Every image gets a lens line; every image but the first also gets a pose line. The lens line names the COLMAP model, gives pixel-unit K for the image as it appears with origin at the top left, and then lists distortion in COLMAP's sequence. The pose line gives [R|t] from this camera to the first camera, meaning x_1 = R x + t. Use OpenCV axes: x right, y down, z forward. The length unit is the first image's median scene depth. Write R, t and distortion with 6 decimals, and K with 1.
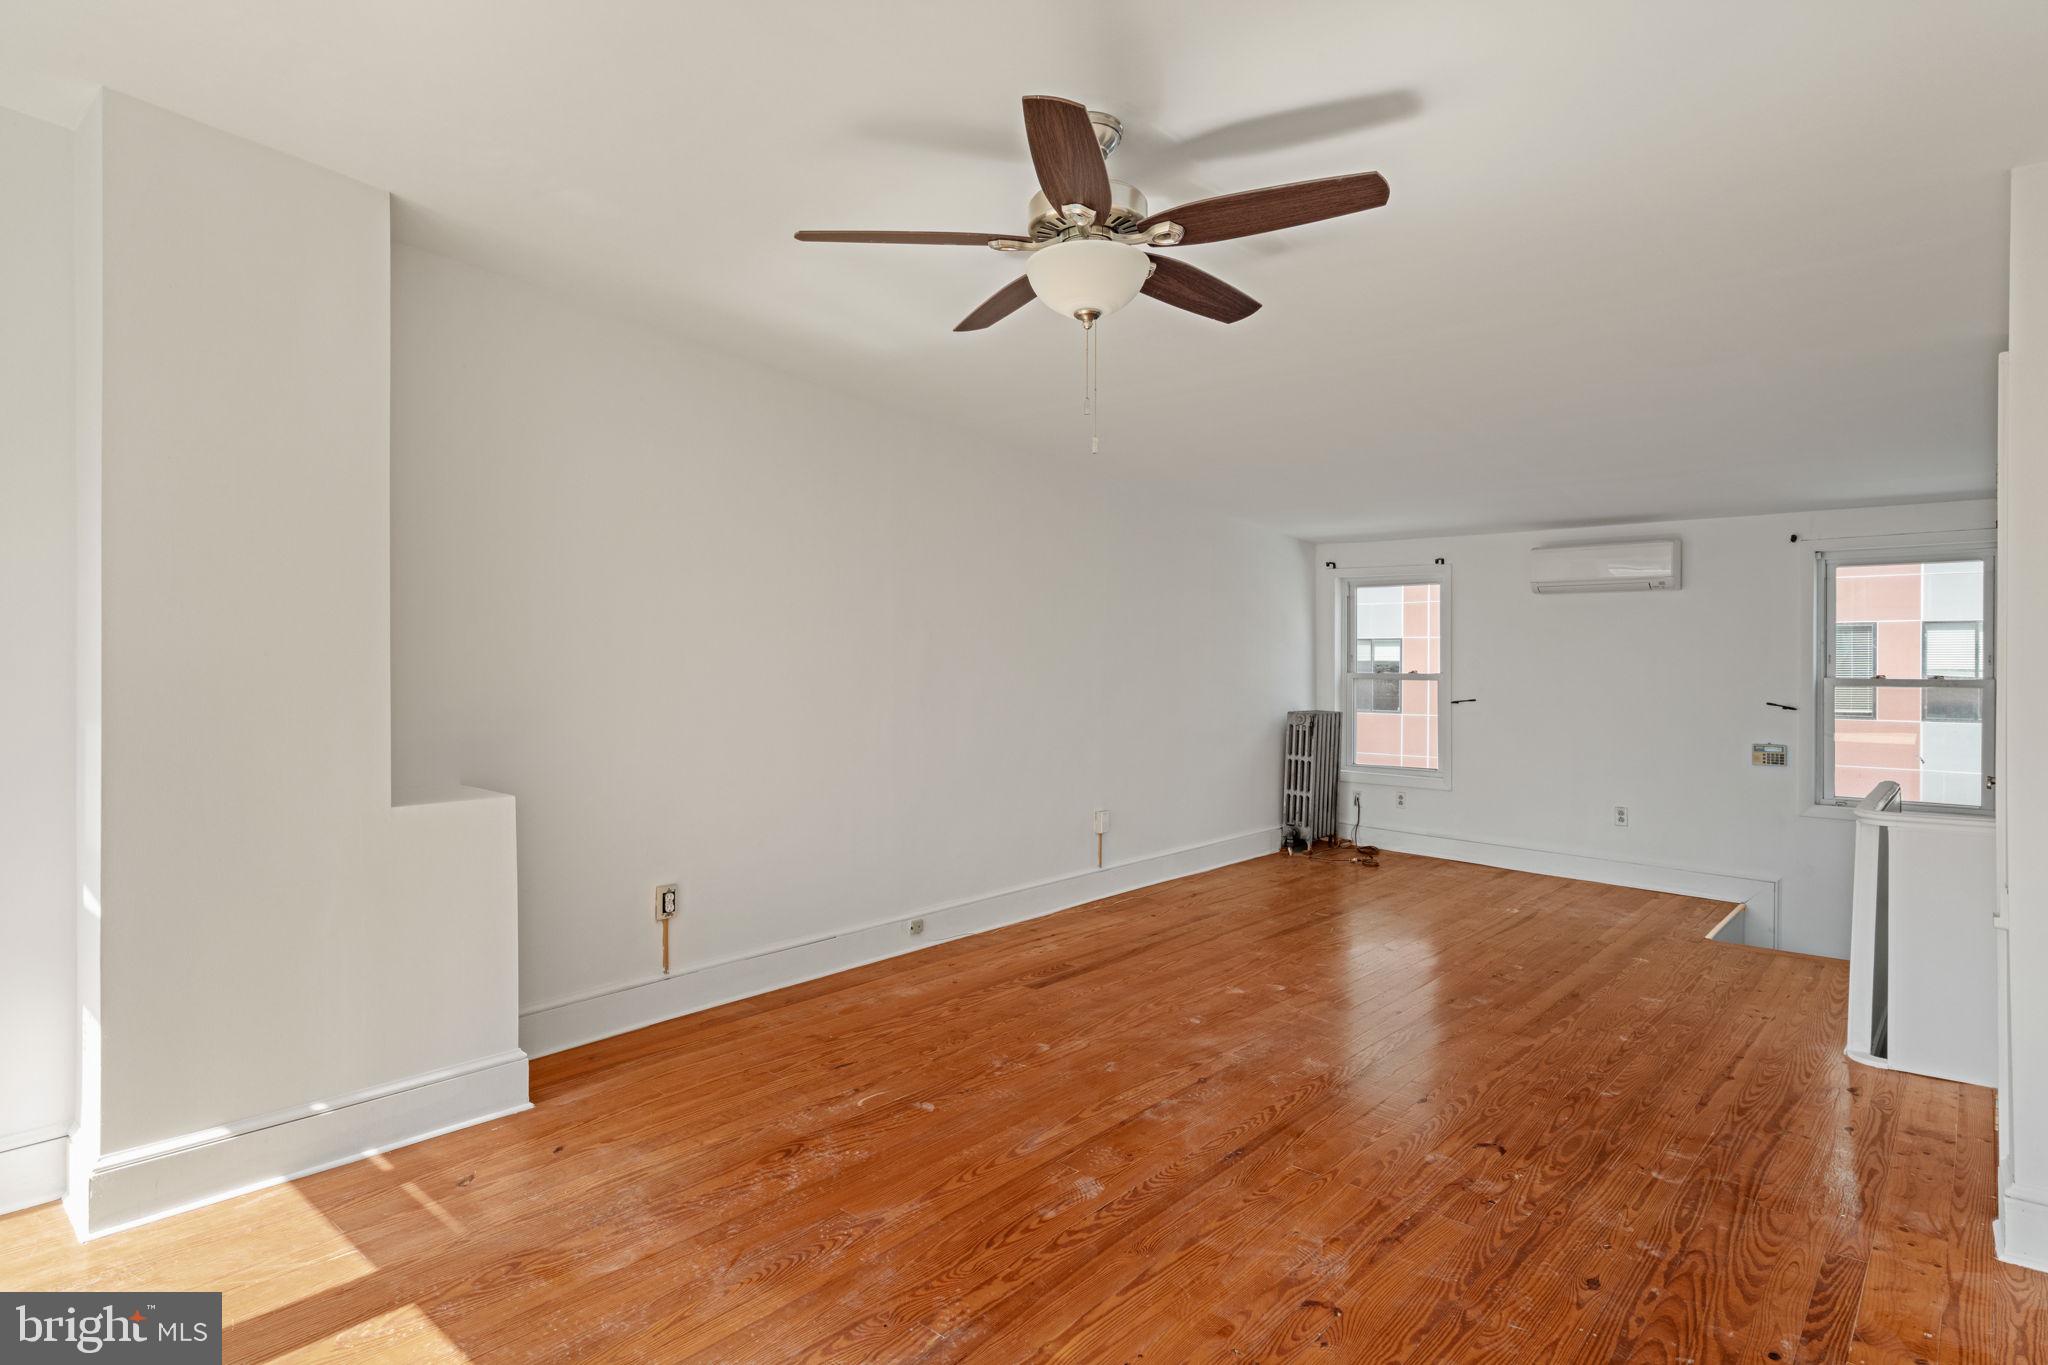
lens RADIAL K [[1121.7, 0, 1019.0], [0, 1121.7, 676.5], [0, 0, 1]] dist [0.001527, 0.000780]
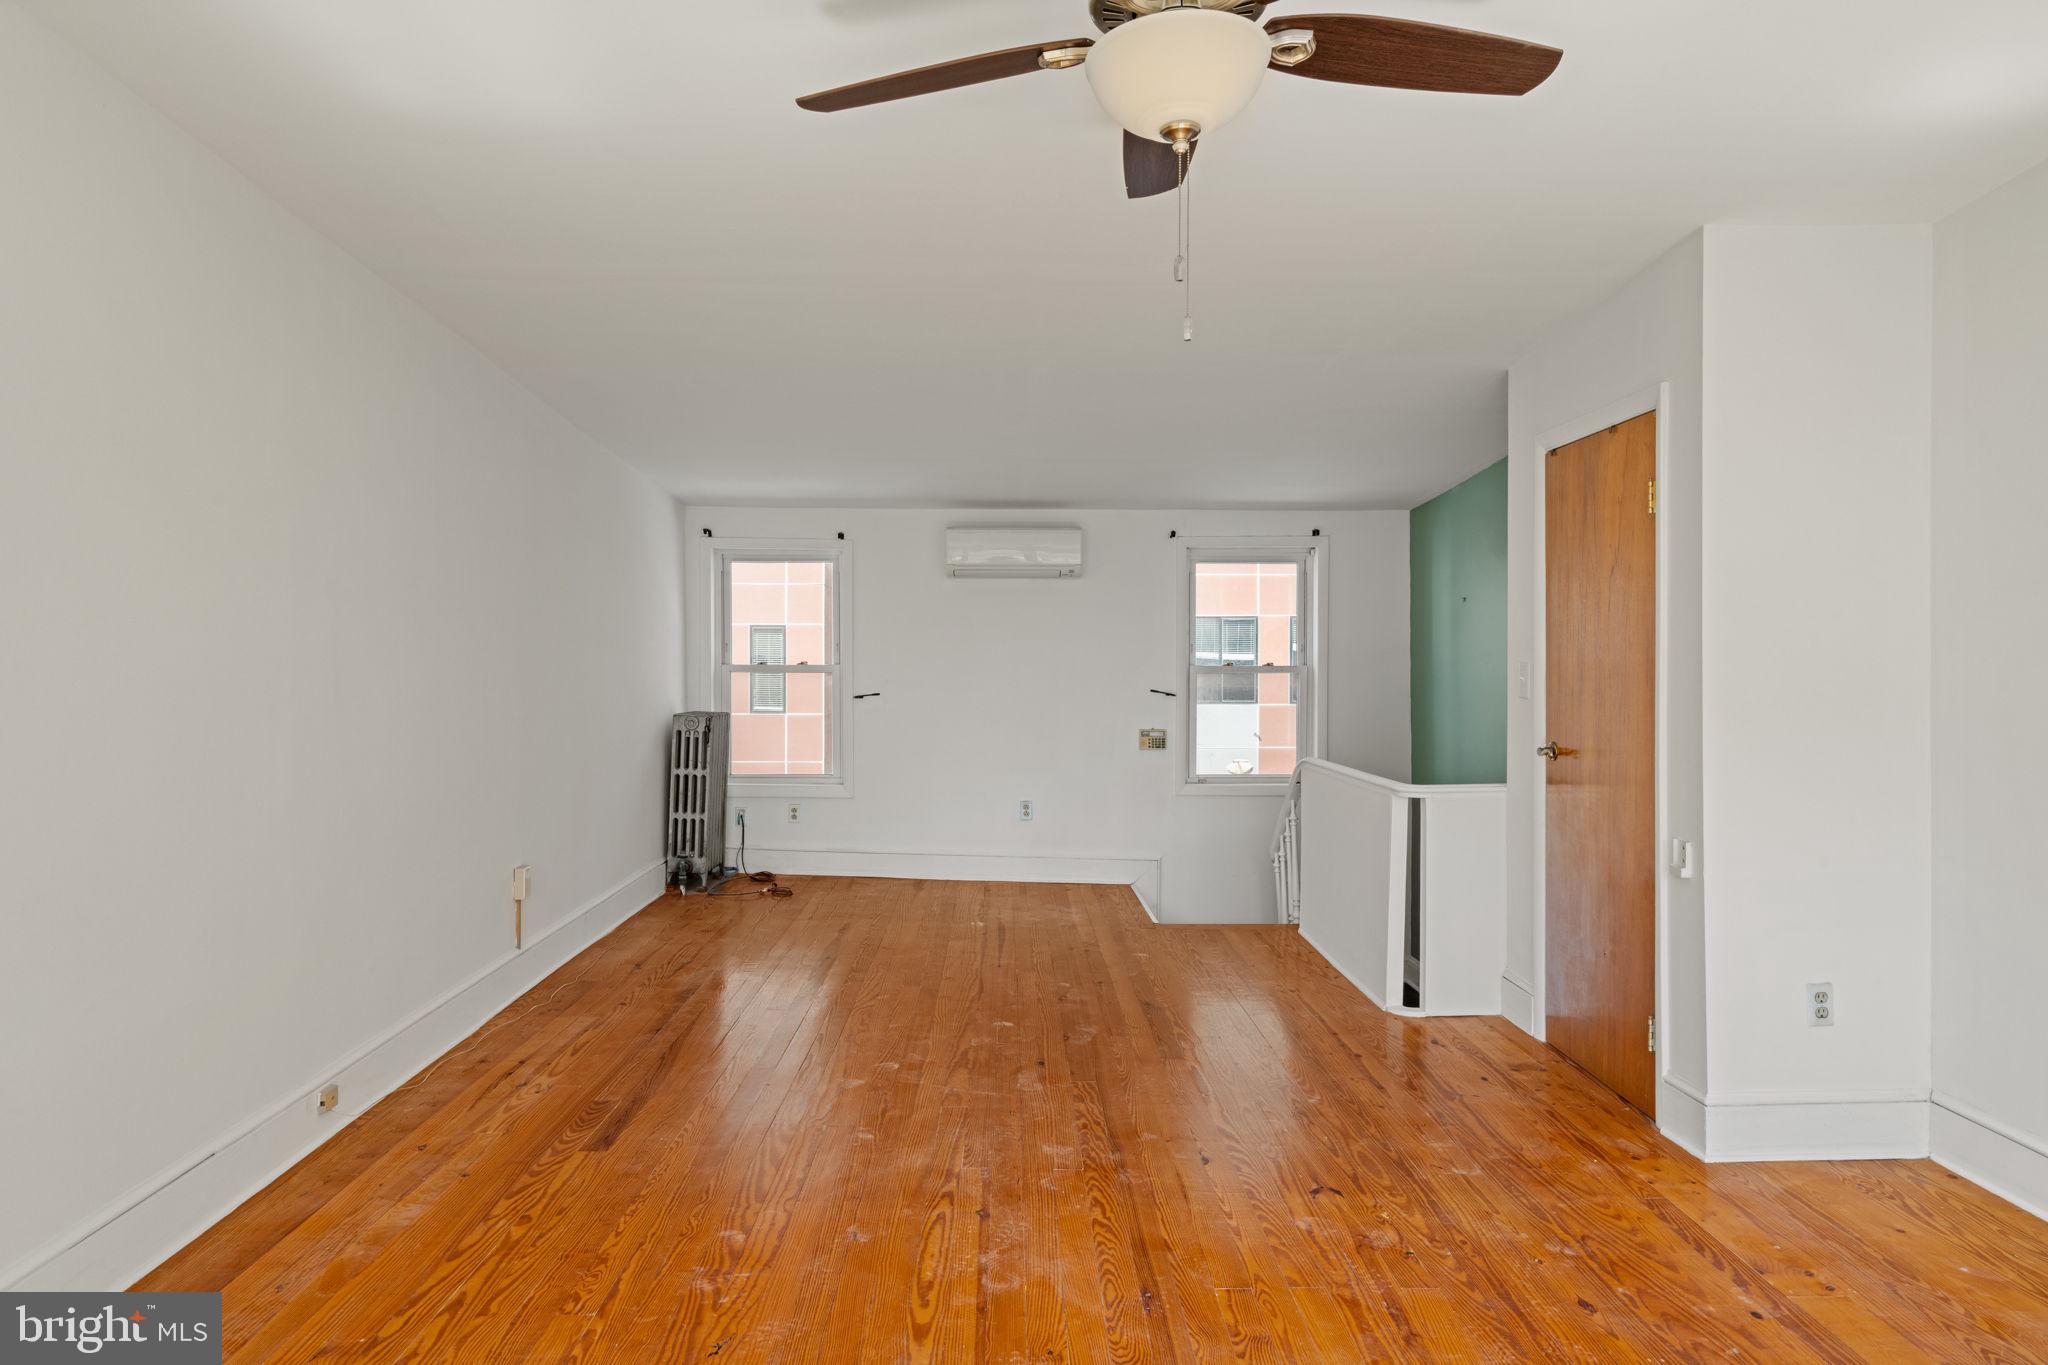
lens RADIAL K [[1261.9, 0, 1041.9], [0, 1261.9, 684.0], [0, 0, 1]] dist [-0.000345, 0.003728]
pose [[0.738097, -0.019344, 0.674418, -0.273024], [0.011019, 0.999801, 0.016618, -0.003888], [-0.674605, -0.004834, 0.738163, 0.266434]]
